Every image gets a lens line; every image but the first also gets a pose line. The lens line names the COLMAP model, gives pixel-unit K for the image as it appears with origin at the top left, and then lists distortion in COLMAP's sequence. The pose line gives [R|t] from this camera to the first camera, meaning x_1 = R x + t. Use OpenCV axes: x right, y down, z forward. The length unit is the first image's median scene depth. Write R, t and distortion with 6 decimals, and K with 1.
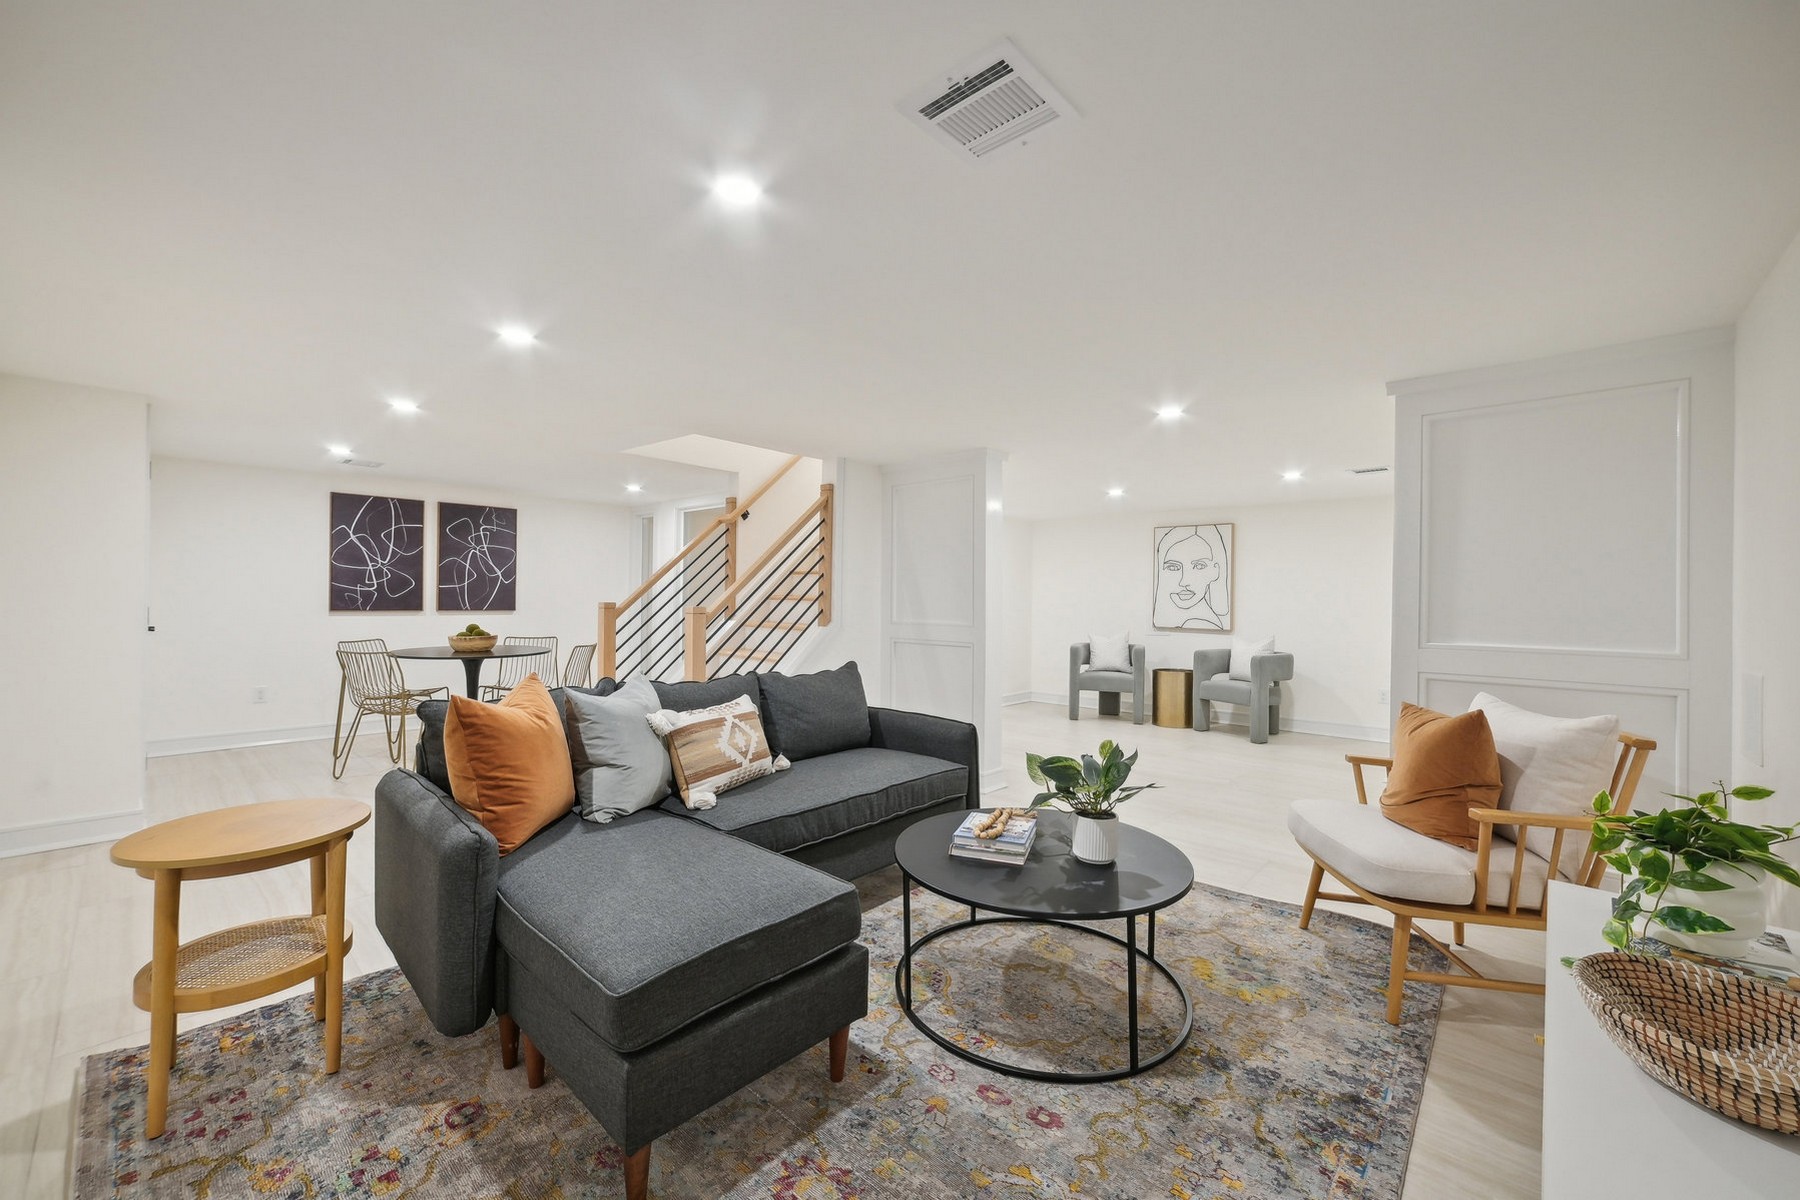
lens RADIAL K [[696.2, 0, 904.3], [0, 696.2, 601.0], [0, 0, 1]] dist [-0.014886, 0.000687]
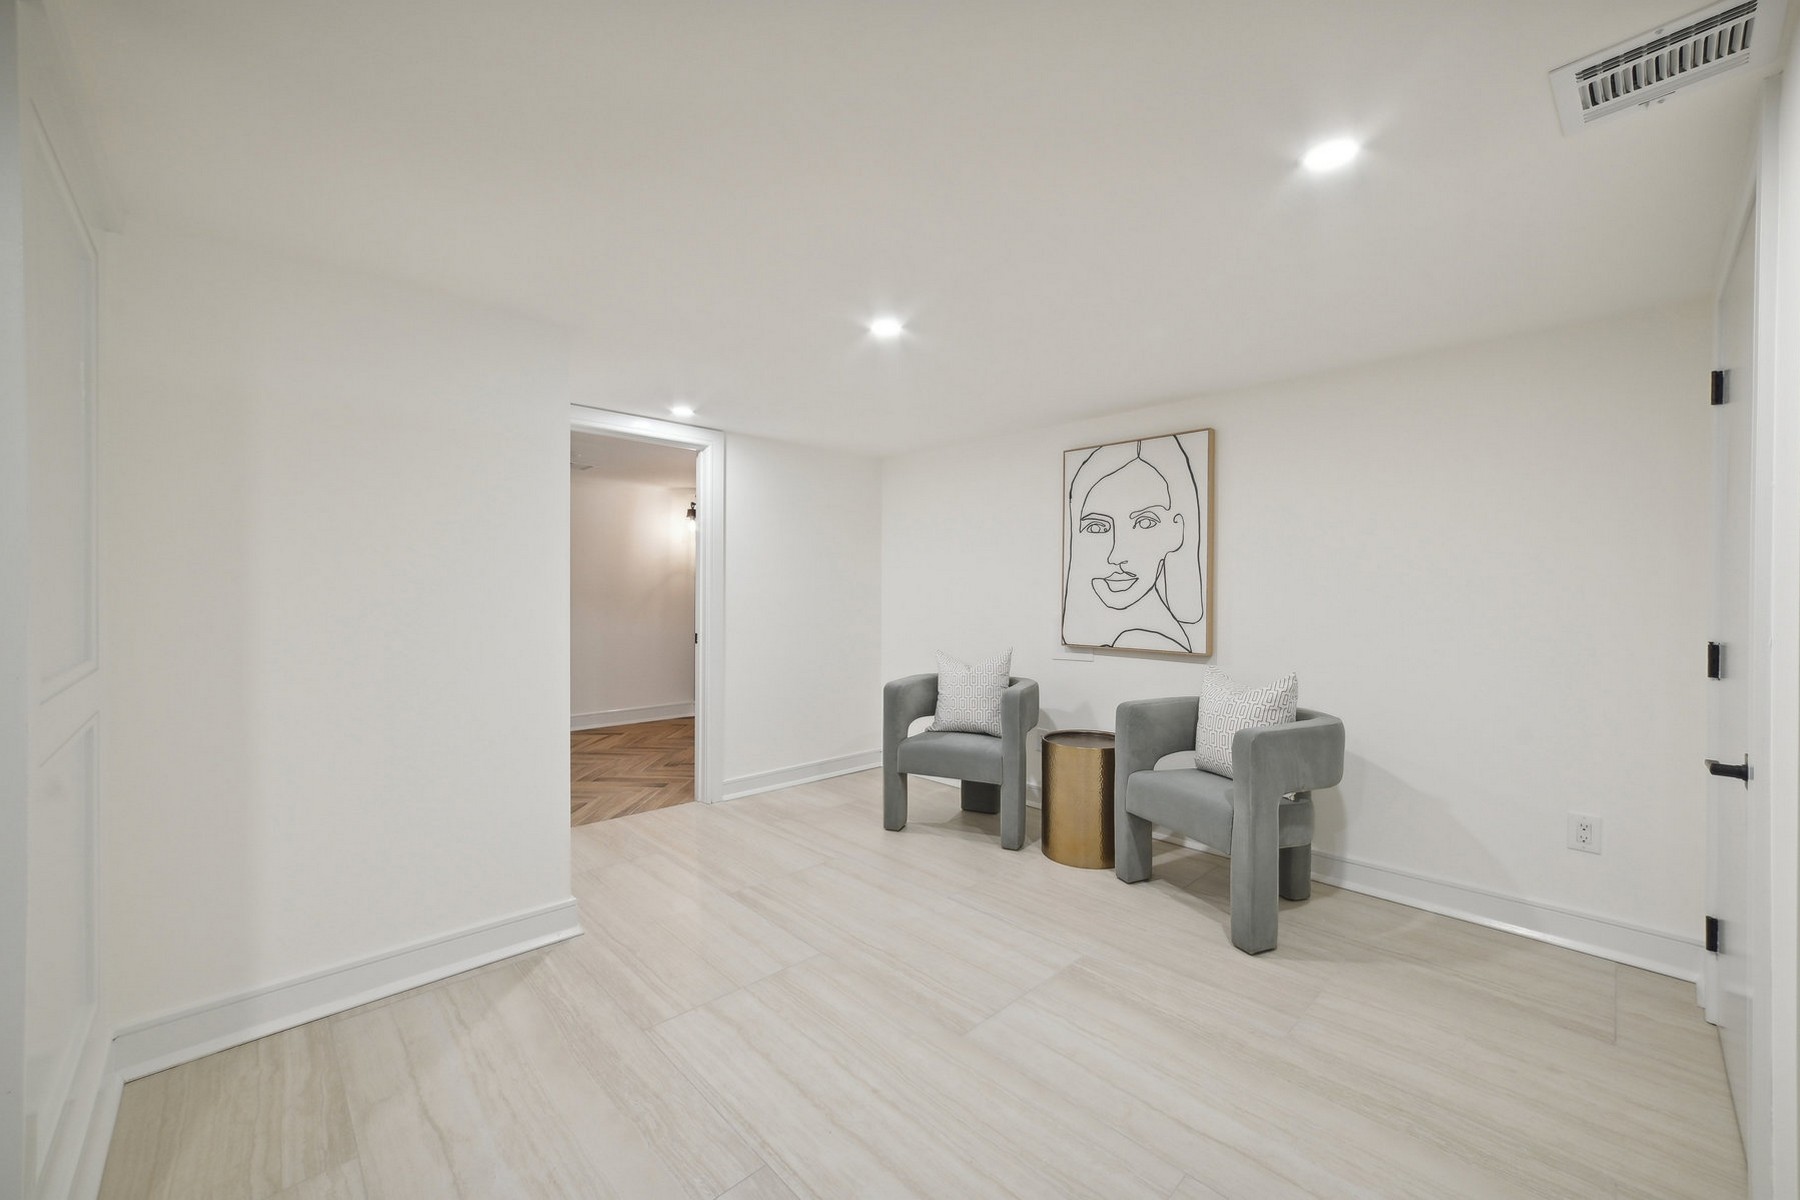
lens RADIAL K [[696.2, 0, 896.4], [0, 696.2, 597.6], [0, 0, 1]] dist [-0.014886, 0.000687]
pose [[0.997371, -0.003756, -0.072363, 0.289257], [0.003648, 0.999992, -0.001626, 0.003319], [0.072368, 0.001357, 0.997377, 0.506029]]
